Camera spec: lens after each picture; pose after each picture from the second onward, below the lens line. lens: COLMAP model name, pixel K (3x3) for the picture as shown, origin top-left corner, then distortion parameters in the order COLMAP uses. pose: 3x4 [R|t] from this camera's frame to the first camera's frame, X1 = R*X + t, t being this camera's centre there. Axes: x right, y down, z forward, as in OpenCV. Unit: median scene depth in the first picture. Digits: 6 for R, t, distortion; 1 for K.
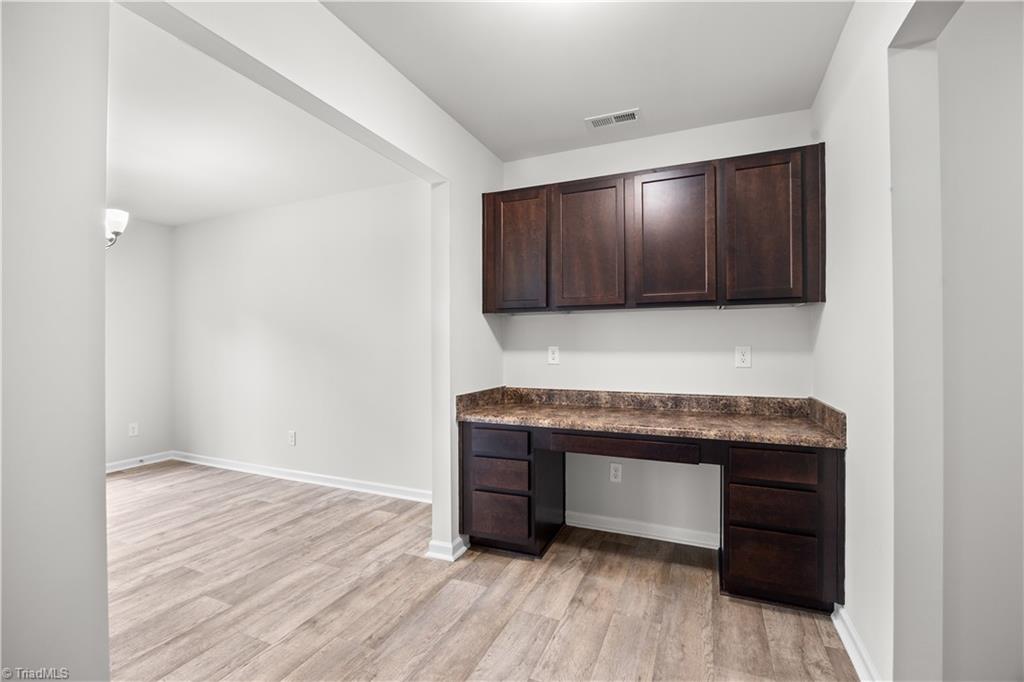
lens RADIAL K [[441.5, 0, 512.0], [0, 441.5, 341.0], [0, 0, 1]] dist [-0.019626, 0.000261]
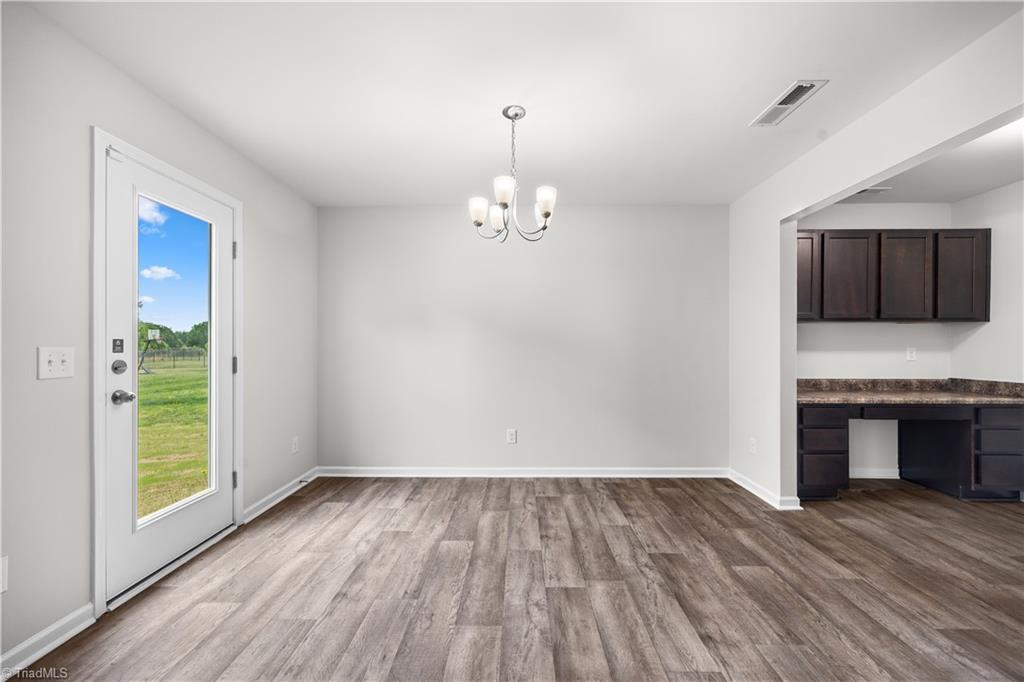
lens RADIAL K [[400.6, 0, 511.9], [0, 400.6, 345.5], [0, 0, 1]] dist [0.000632, 0.000041]
pose [[0.925641, 0.006690, 0.378345, -1.333606], [-0.006149, 0.999978, -0.002638, 0.017991], [-0.378354, 0.000115, 0.925661, 0.209389]]
